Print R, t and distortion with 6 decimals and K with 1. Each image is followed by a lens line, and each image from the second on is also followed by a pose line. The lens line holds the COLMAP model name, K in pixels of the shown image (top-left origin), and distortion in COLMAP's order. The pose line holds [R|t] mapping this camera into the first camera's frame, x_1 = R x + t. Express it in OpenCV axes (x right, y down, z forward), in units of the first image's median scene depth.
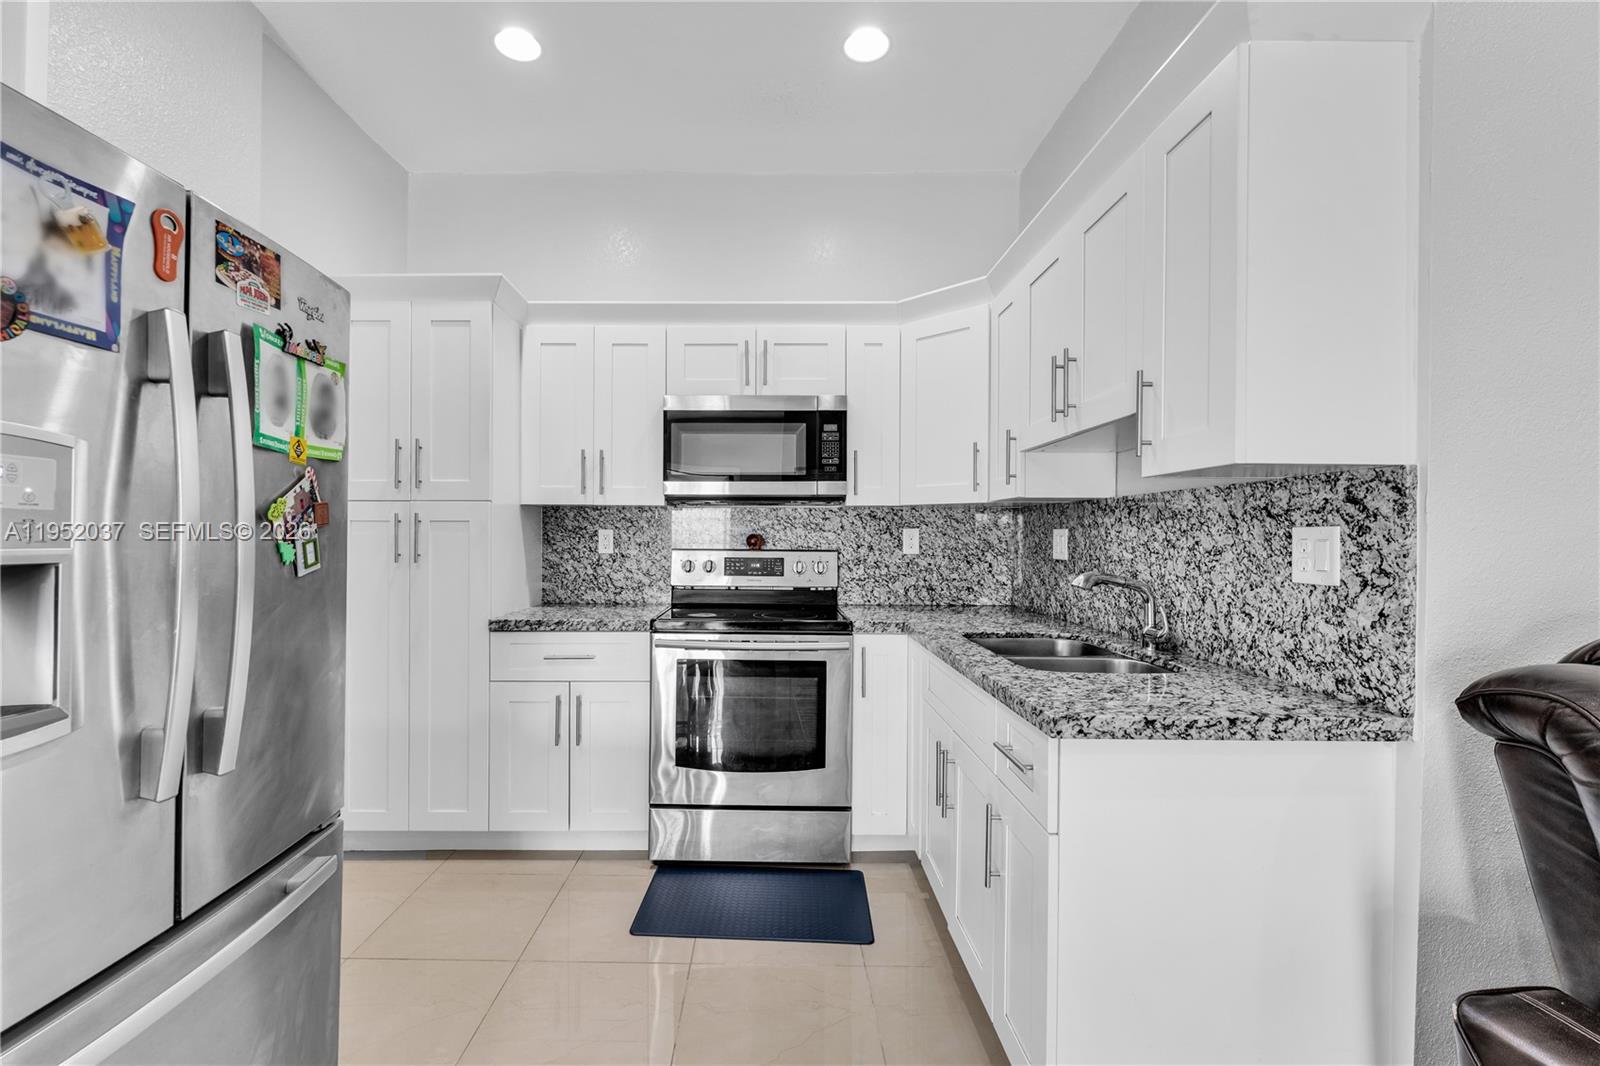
lens RADIAL K [[683.8, 0, 763.4], [0, 683.8, 534.2], [0, 0, 1]] dist [-0.001099, -0.000087]
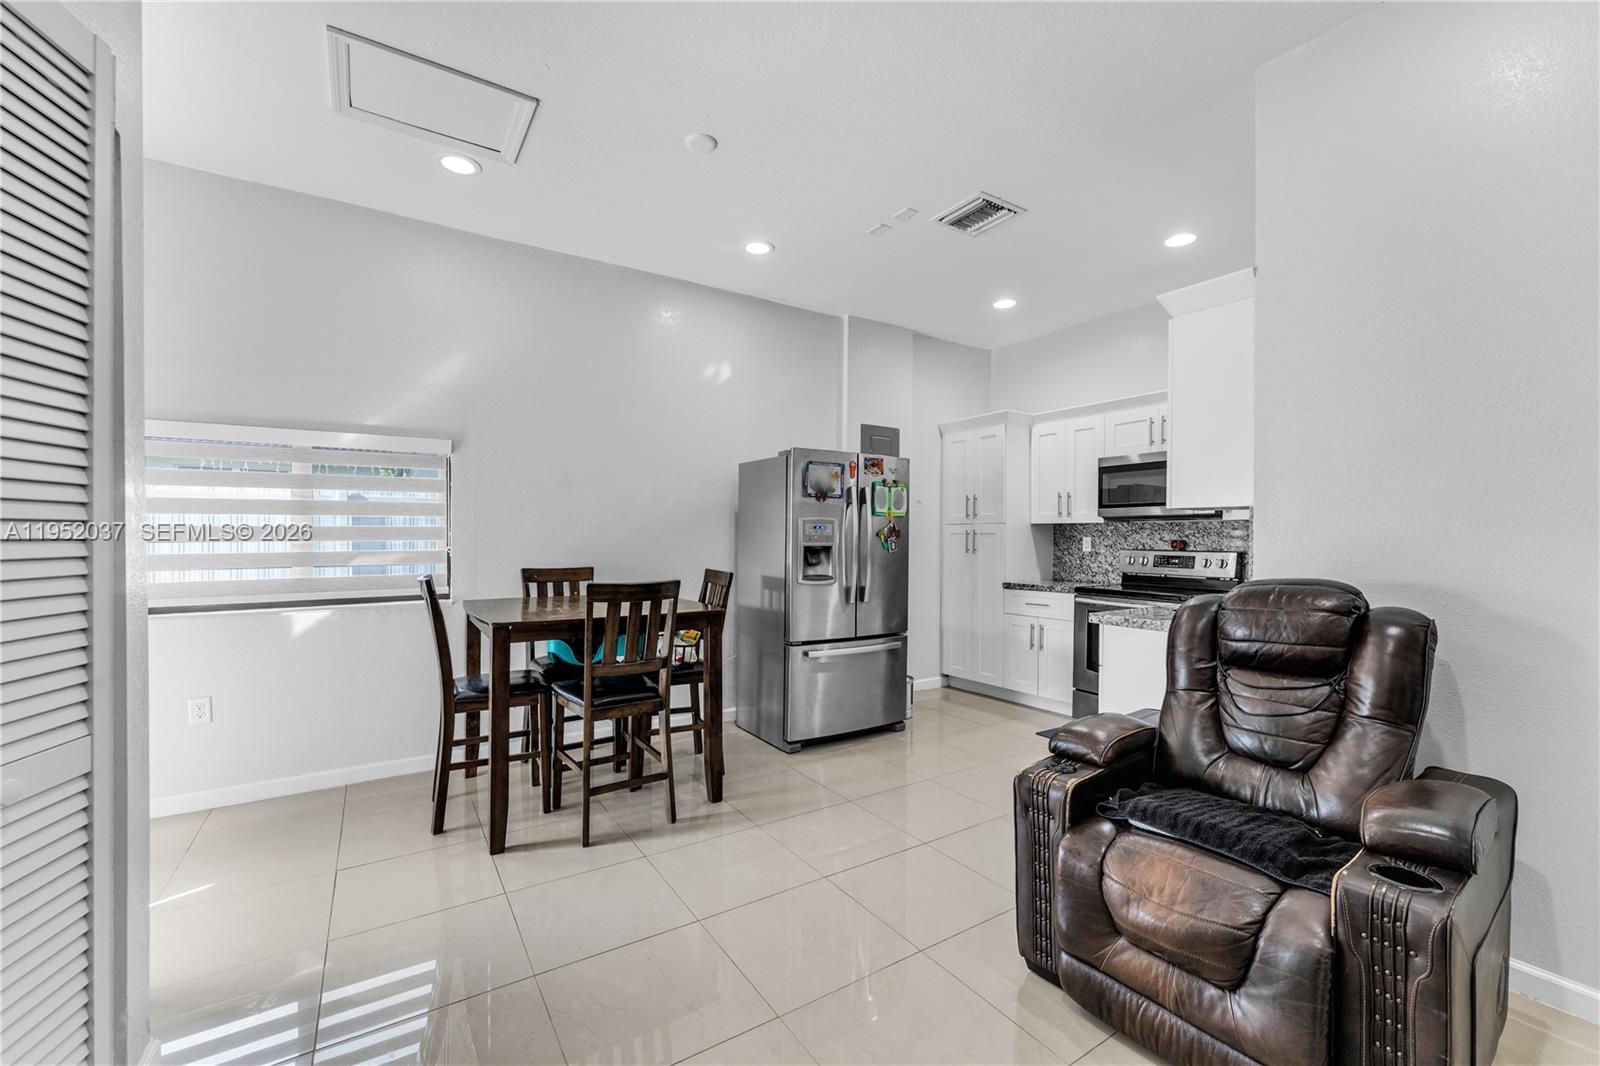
lens RADIAL K [[642.2, 0, 793.7], [0, 642.2, 542.6], [0, 0, 1]] dist [0.022091, -0.000004]
pose [[0.547870, 0.003863, -0.836555, 0.865453], [-0.000039, 0.999989, 0.004593, -0.000756], [0.836563, -0.002484, 0.547864, -0.566600]]
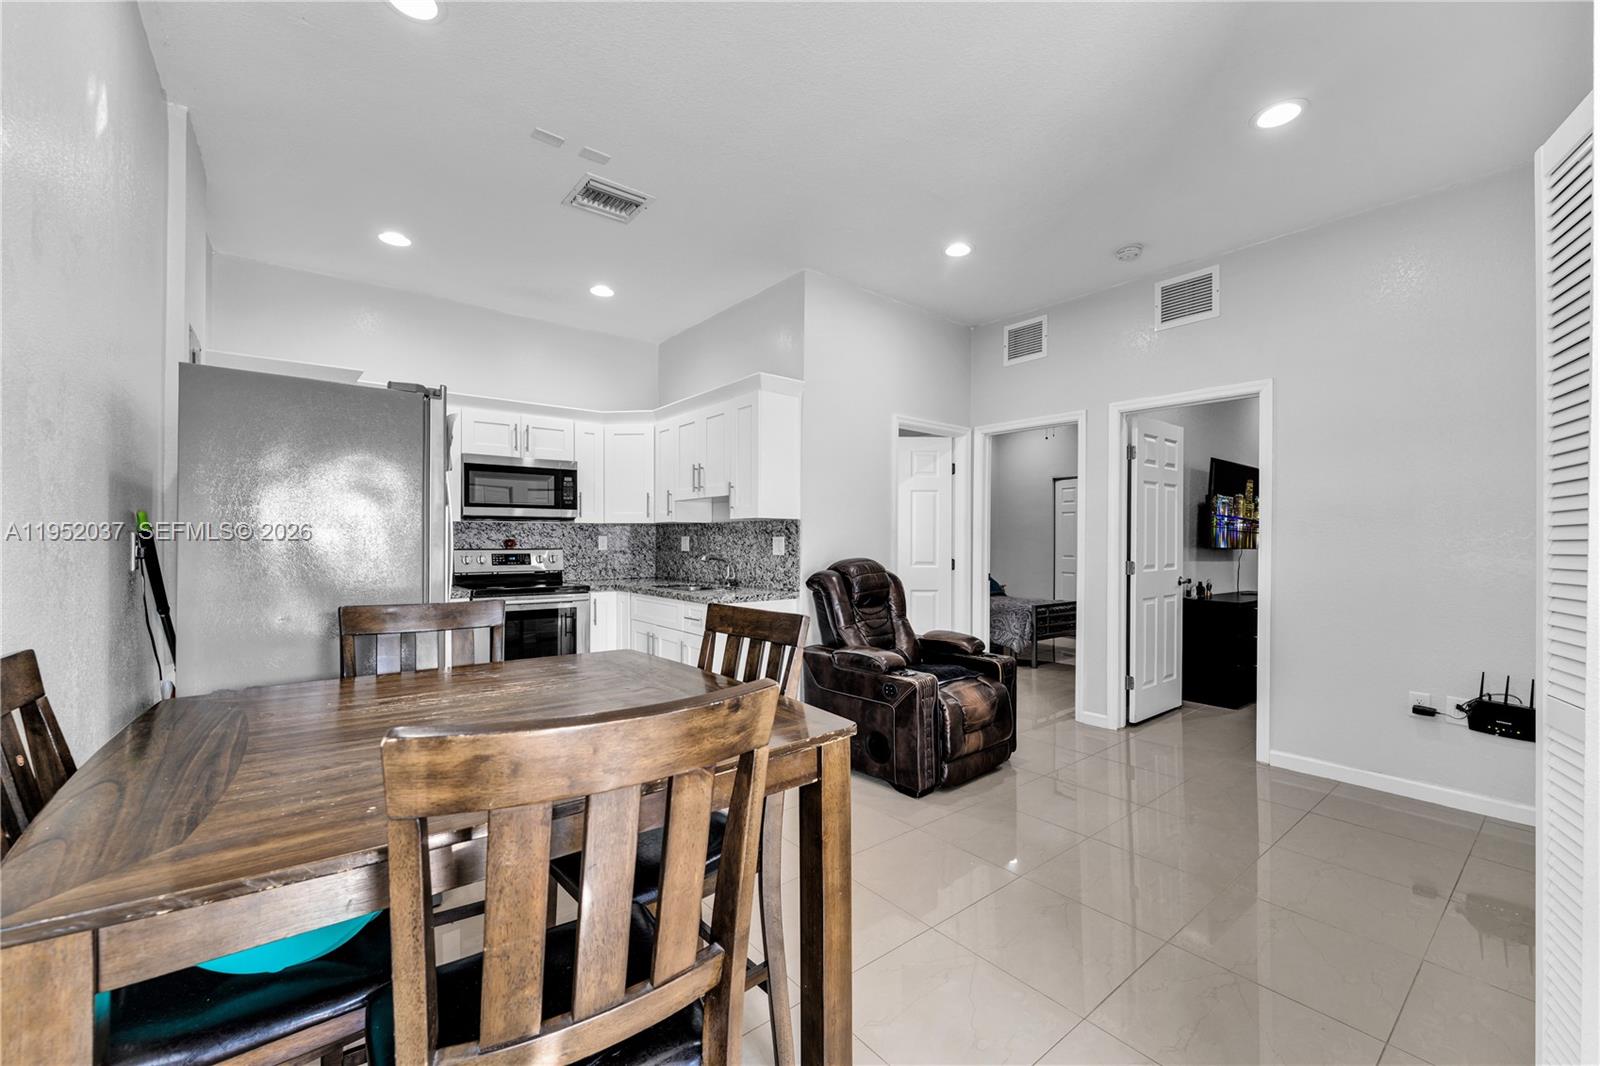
lens RADIAL K [[683.8, 0, 763.4], [0, 683.8, 534.2], [0, 0, 1]] dist [-0.001099, -0.000087]
pose [[0.808746, 0.001698, 0.588156, -0.589745], [0.001516, 0.999986, -0.004972, -0.003792], [-0.588157, 0.004913, 0.808732, -0.807657]]
